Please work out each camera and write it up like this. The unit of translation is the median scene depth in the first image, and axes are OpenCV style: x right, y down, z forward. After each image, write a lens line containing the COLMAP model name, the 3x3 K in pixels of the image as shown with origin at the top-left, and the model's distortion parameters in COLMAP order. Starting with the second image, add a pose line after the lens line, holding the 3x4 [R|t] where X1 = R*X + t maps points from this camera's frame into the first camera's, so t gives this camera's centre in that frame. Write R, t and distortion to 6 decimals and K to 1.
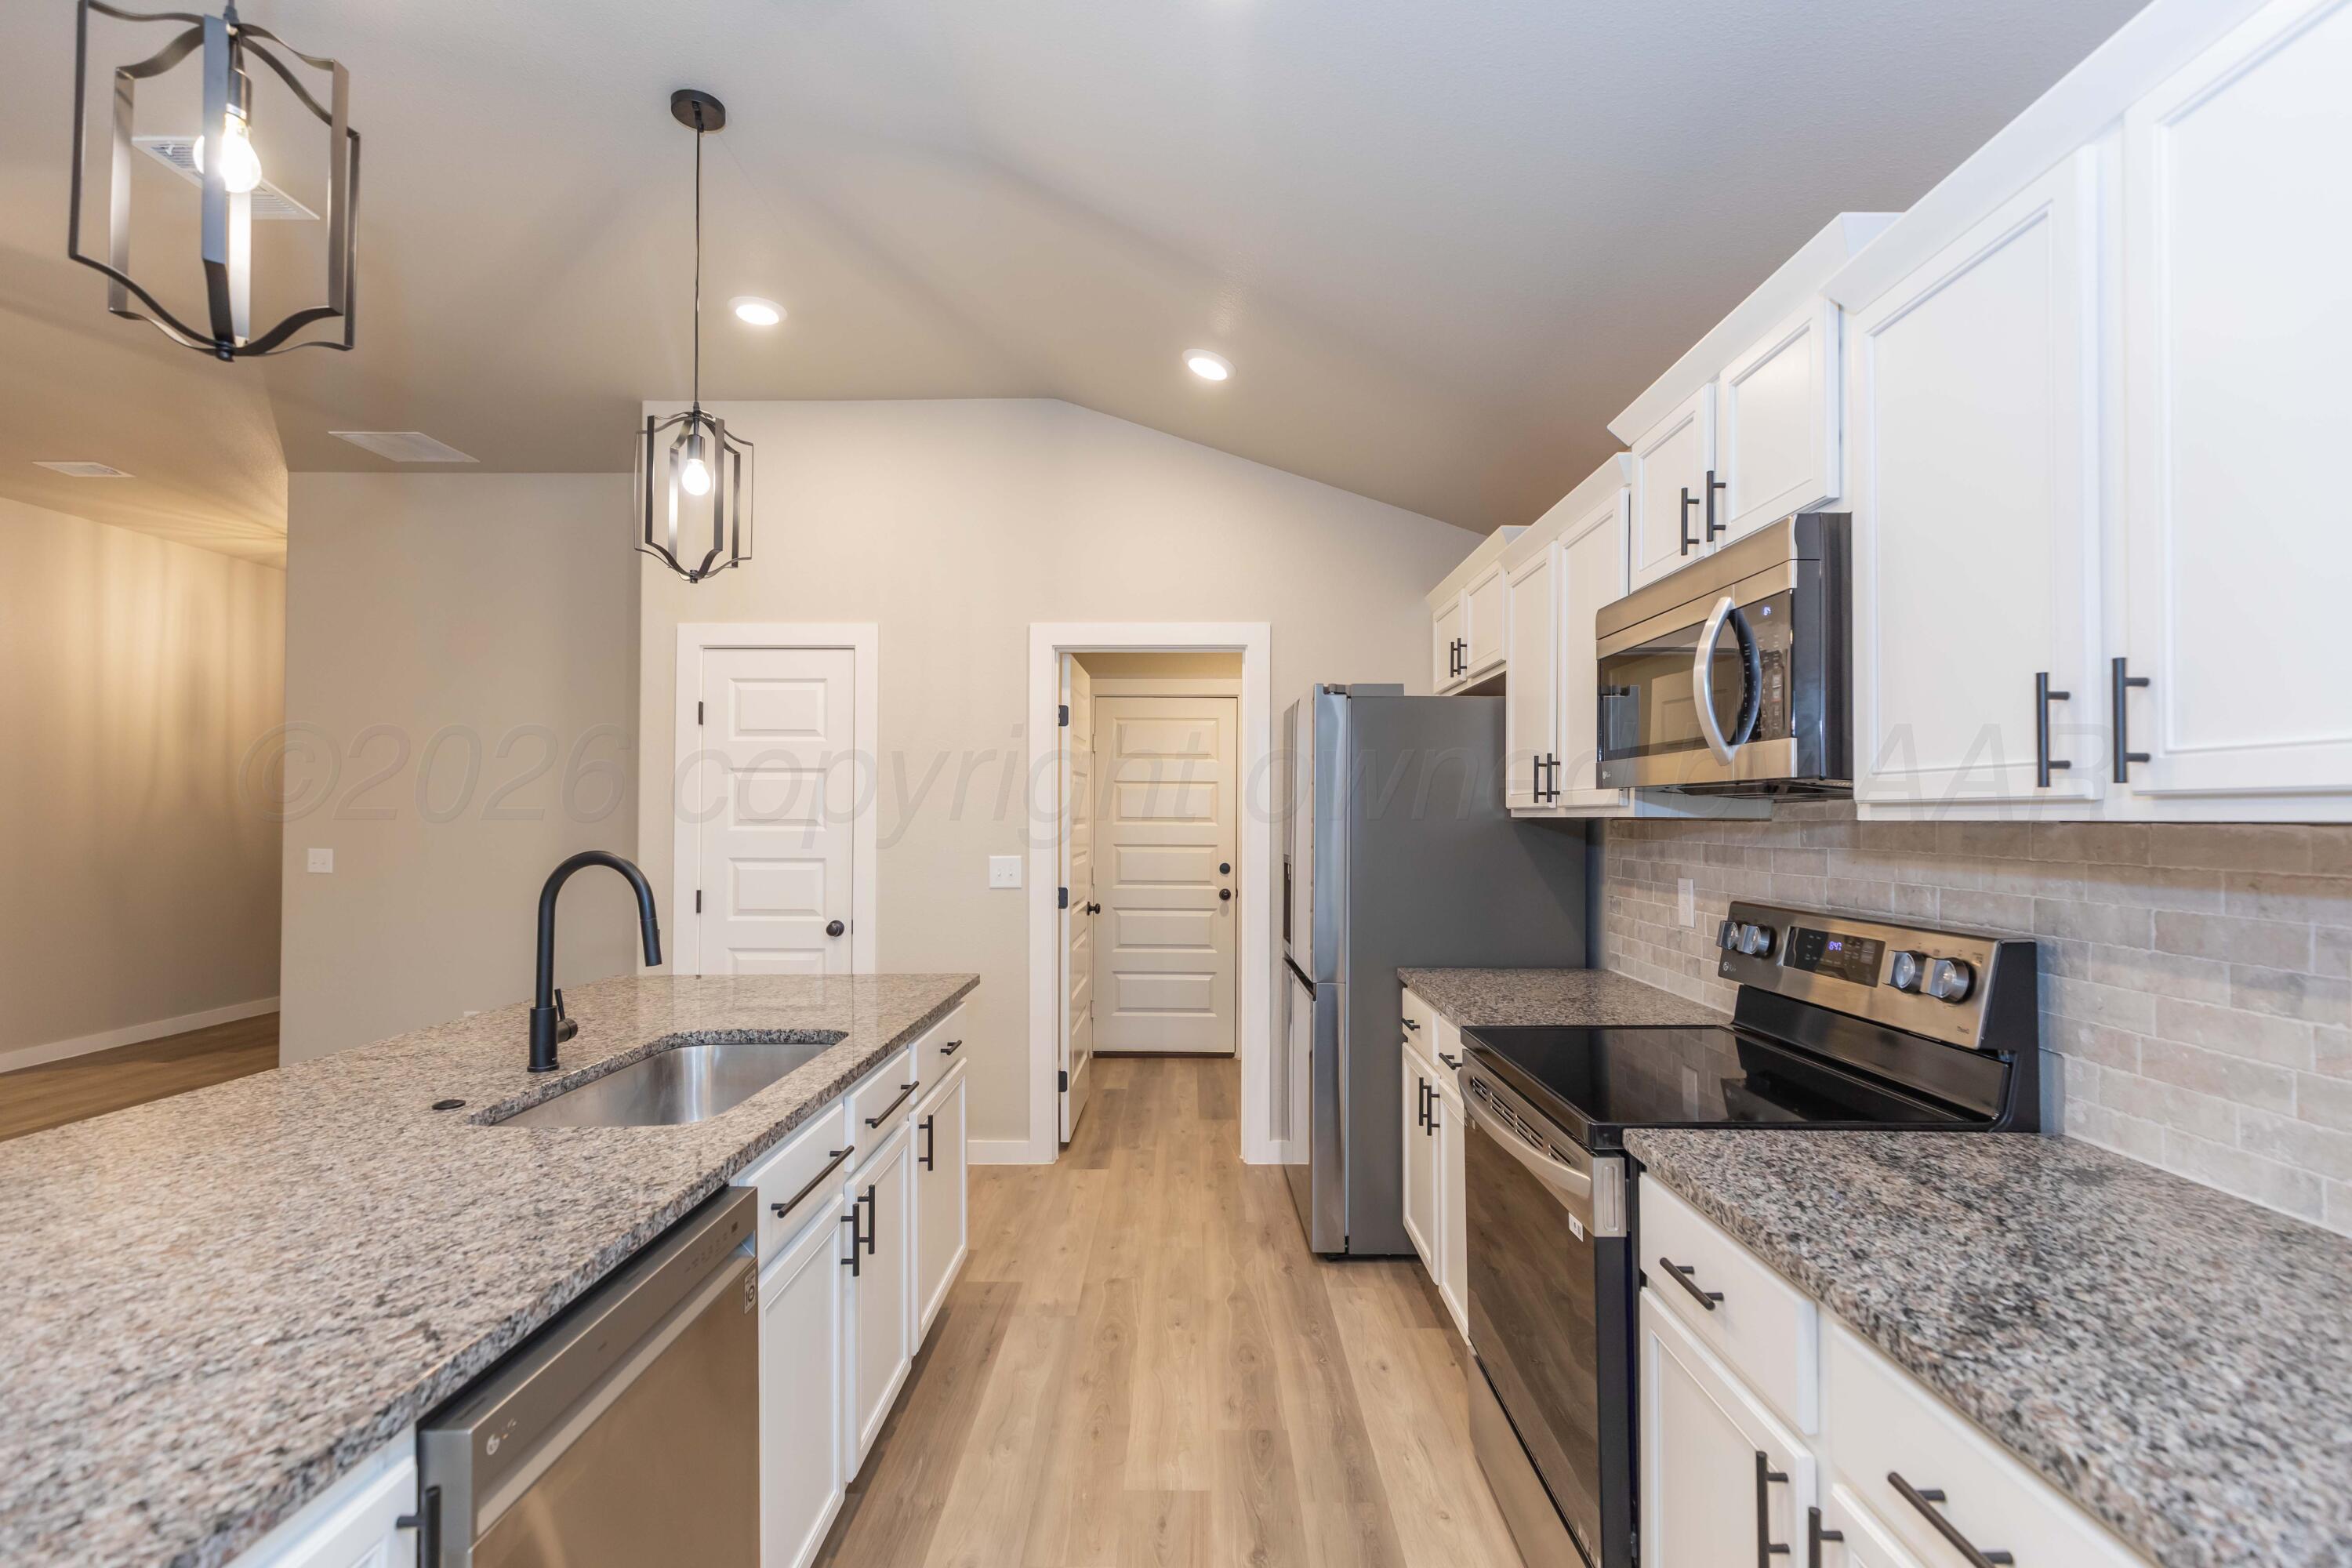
lens RADIAL K [[1053.2, 0, 1167.3], [0, 1053.2, 799.6], [0, 0, 1]] dist [0.007805, -0.002157]
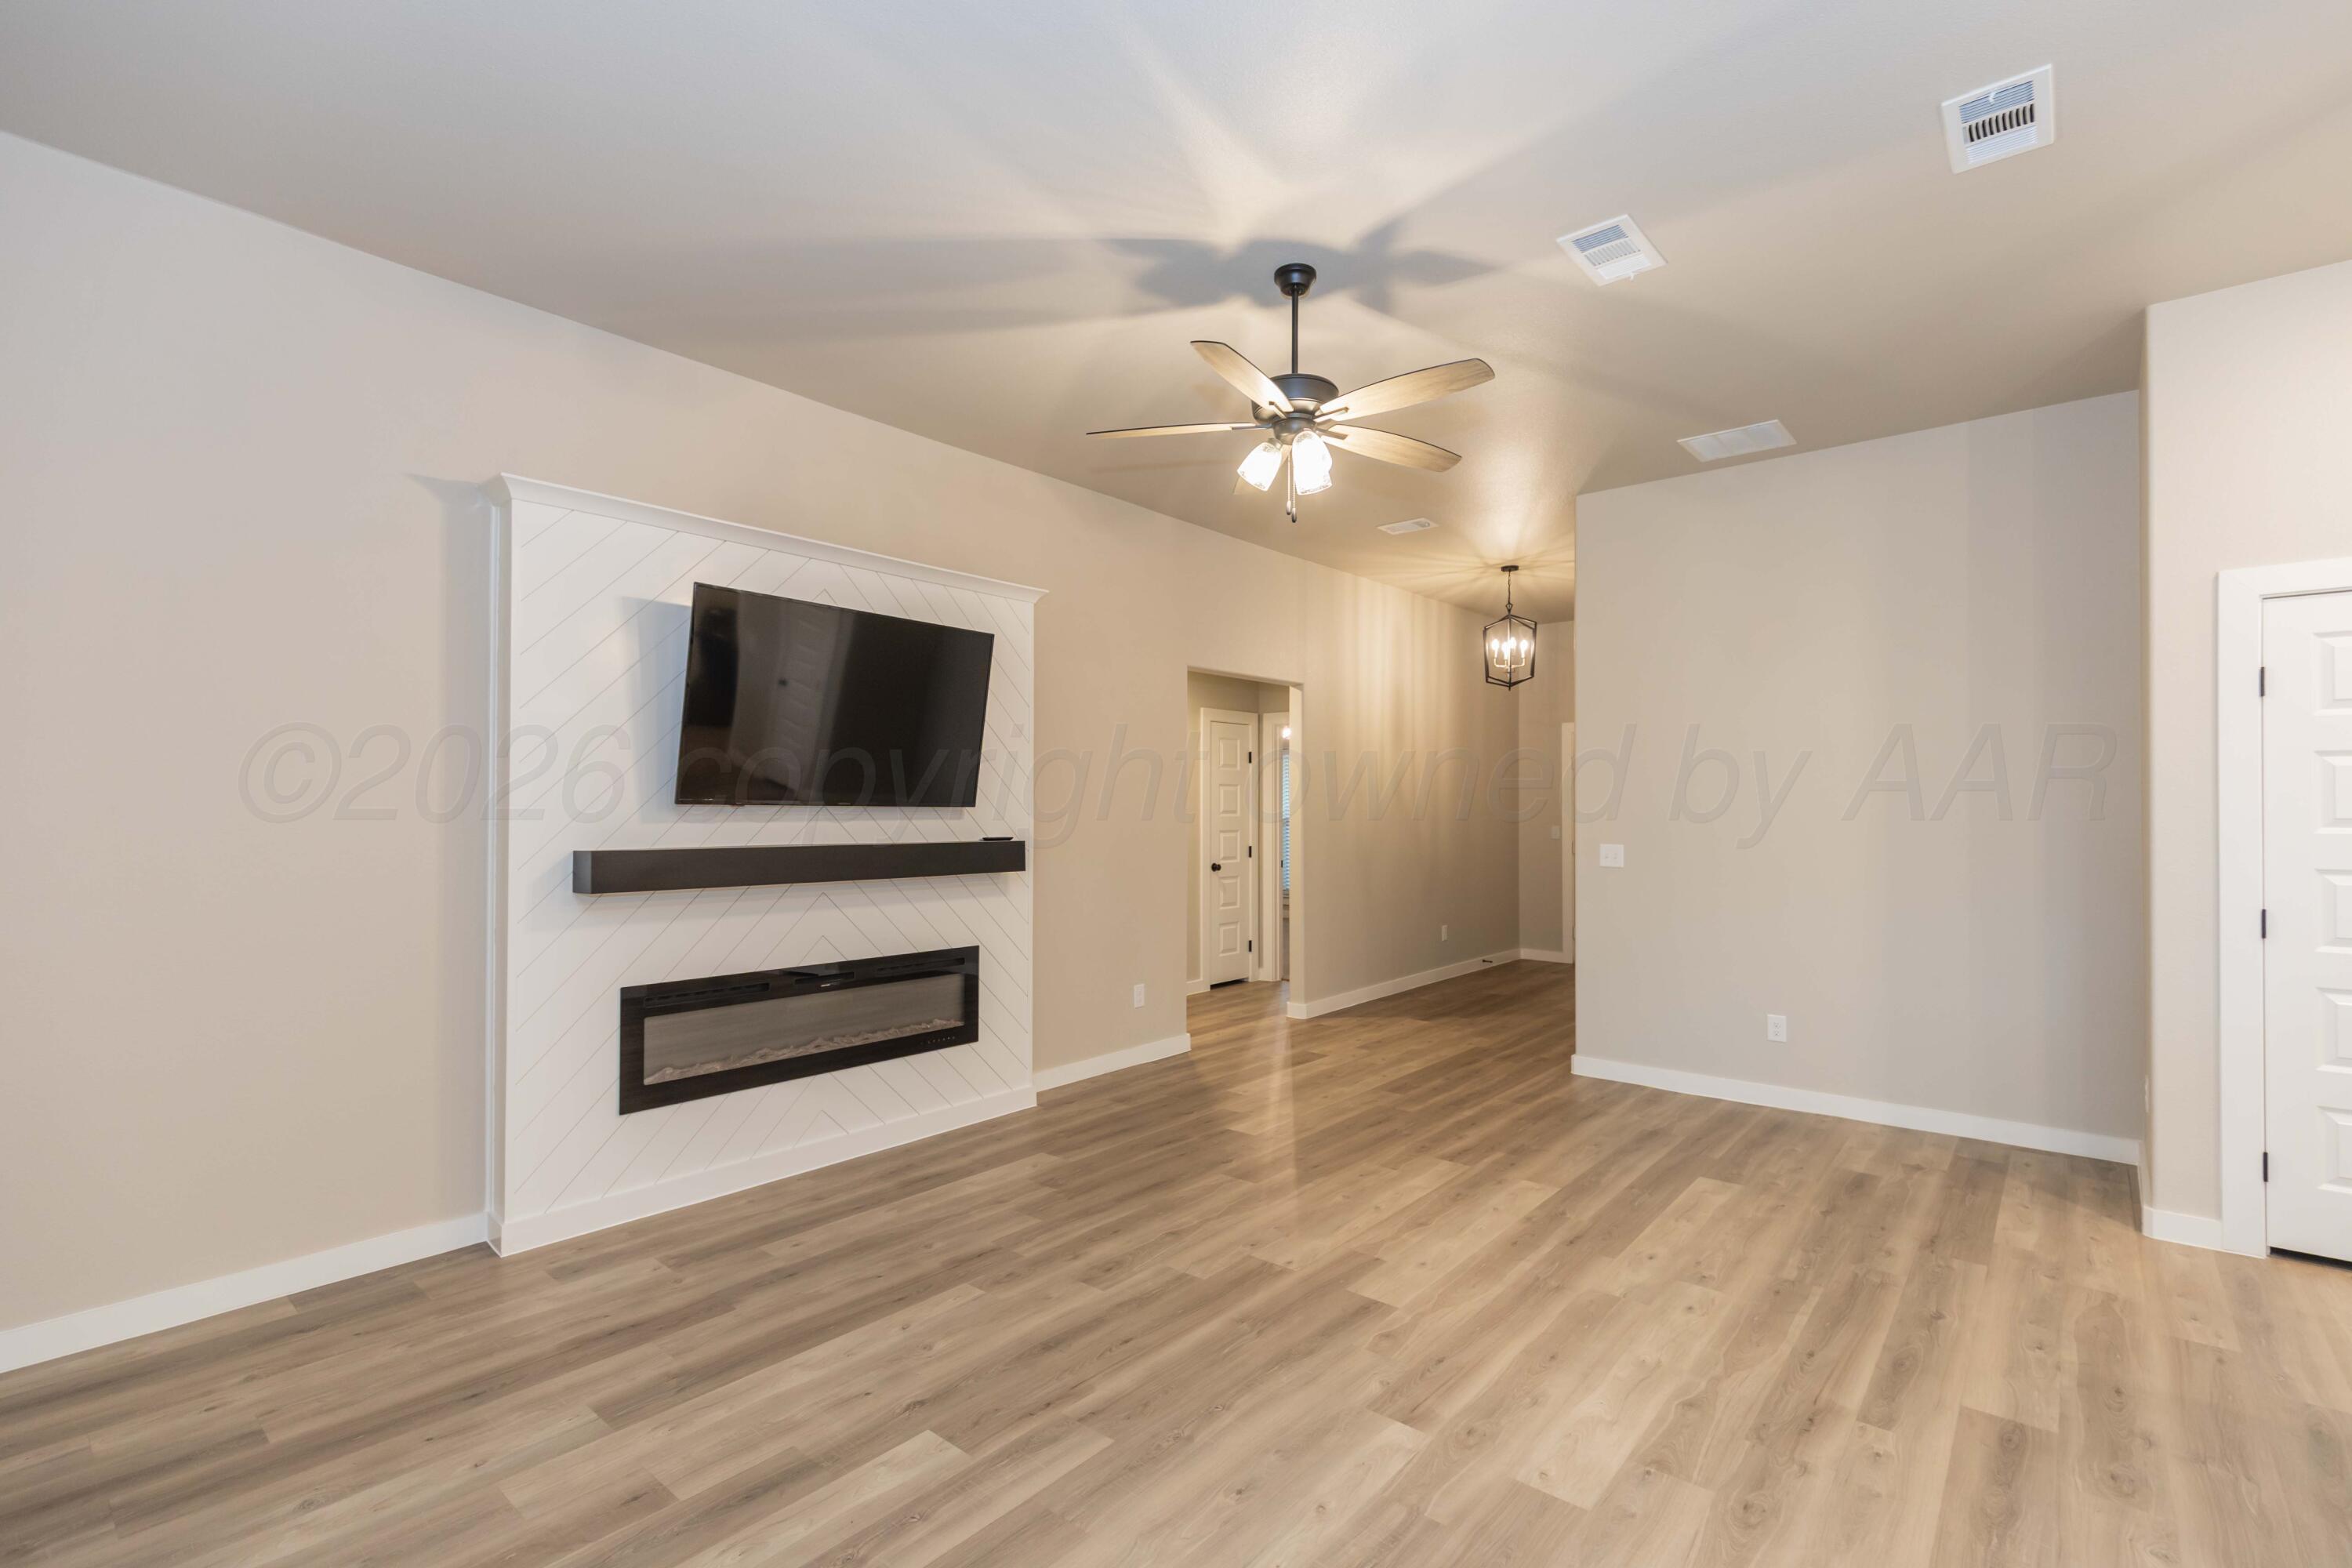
lens RADIAL K [[1053.2, 0, 1199.7], [0, 1053.2, 798.1], [0, 0, 1]] dist [0.007805, -0.002157]
pose [[0.777522, -0.010861, -0.628761, -0.924226], [0.013184, 0.999913, -0.000968, -0.008174], [0.628717, -0.007537, 0.777598, -0.168758]]
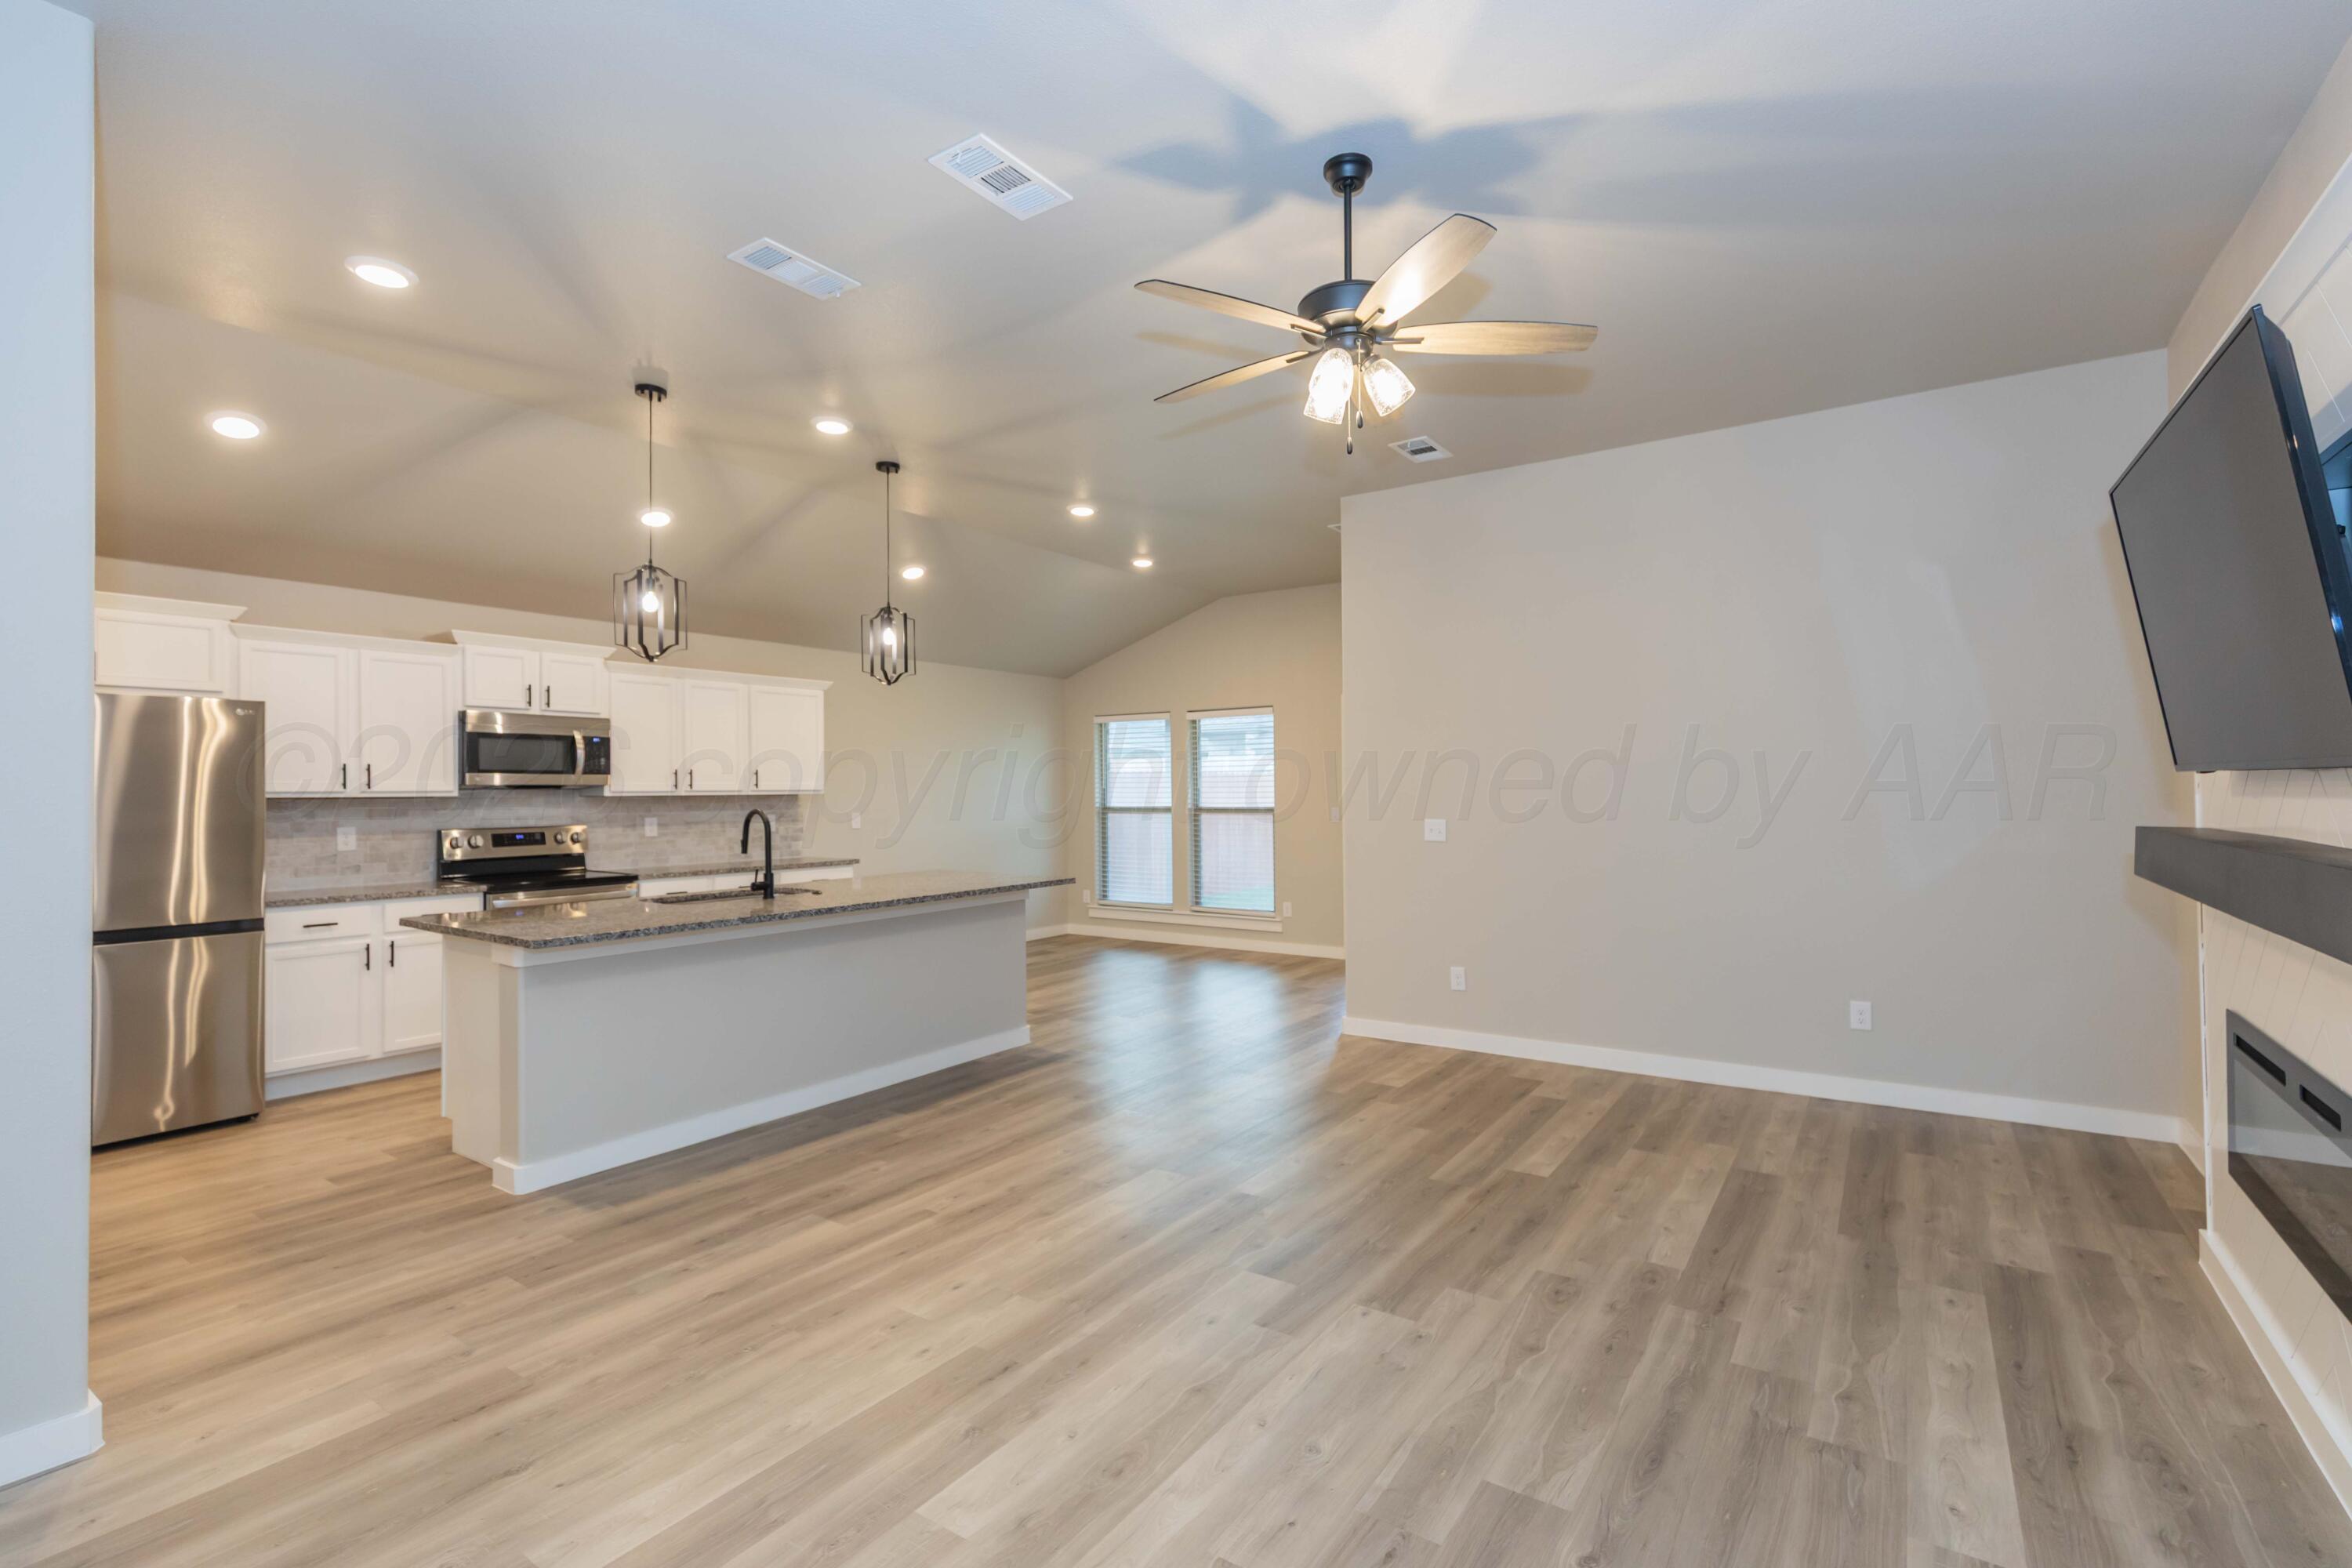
lens RADIAL K [[1053.2, 0, 1219.6], [0, 1053.2, 778.3], [0, 0, 1]] dist [0.007805, -0.002157]
pose [[-0.844547, 0.010442, 0.535380, -2.109219], [-0.004025, 0.999658, -0.025846, 0.028016], [-0.535466, -0.023983, -0.844216, 1.900725]]
